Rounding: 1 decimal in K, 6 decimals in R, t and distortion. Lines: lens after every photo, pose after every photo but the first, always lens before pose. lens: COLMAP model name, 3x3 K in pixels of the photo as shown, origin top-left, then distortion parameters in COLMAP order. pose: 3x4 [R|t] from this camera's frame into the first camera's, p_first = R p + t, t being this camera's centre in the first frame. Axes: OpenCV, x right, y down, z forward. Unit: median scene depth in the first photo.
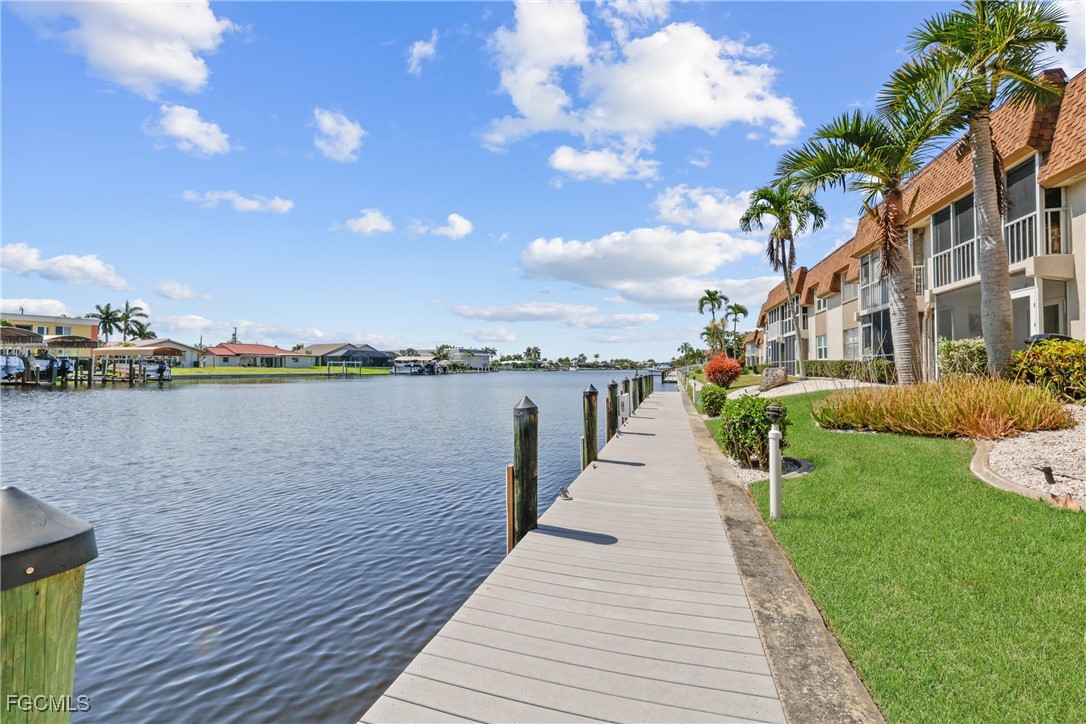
lens RADIAL K [[463.6, 0, 545.9], [0, 463.6, 355.2], [0, 0, 1]] dist [0.003253, -0.000512]
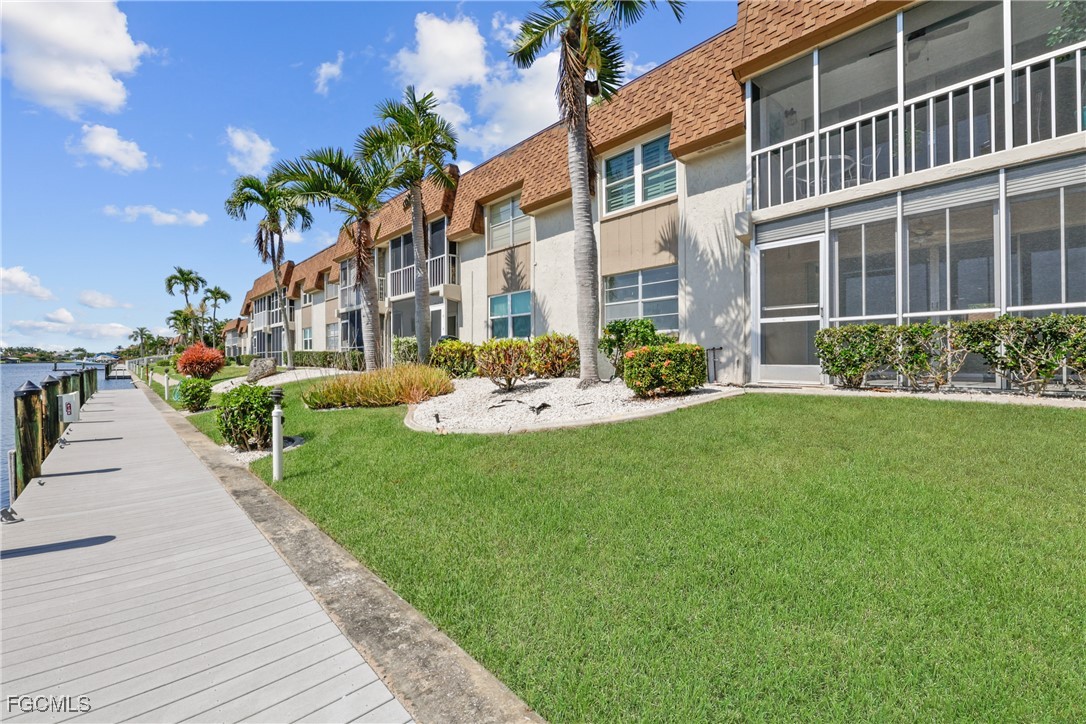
lens RADIAL K [[463.6, 0, 543.5], [0, 463.6, 355.5], [0, 0, 1]] dist [0.003253, -0.000512]
pose [[0.531406, -0.002491, 0.847114, -0.075051], [-0.015580, 0.999798, 0.012713, -0.003078], [-0.846974, -0.019954, 0.531259, -0.105885]]
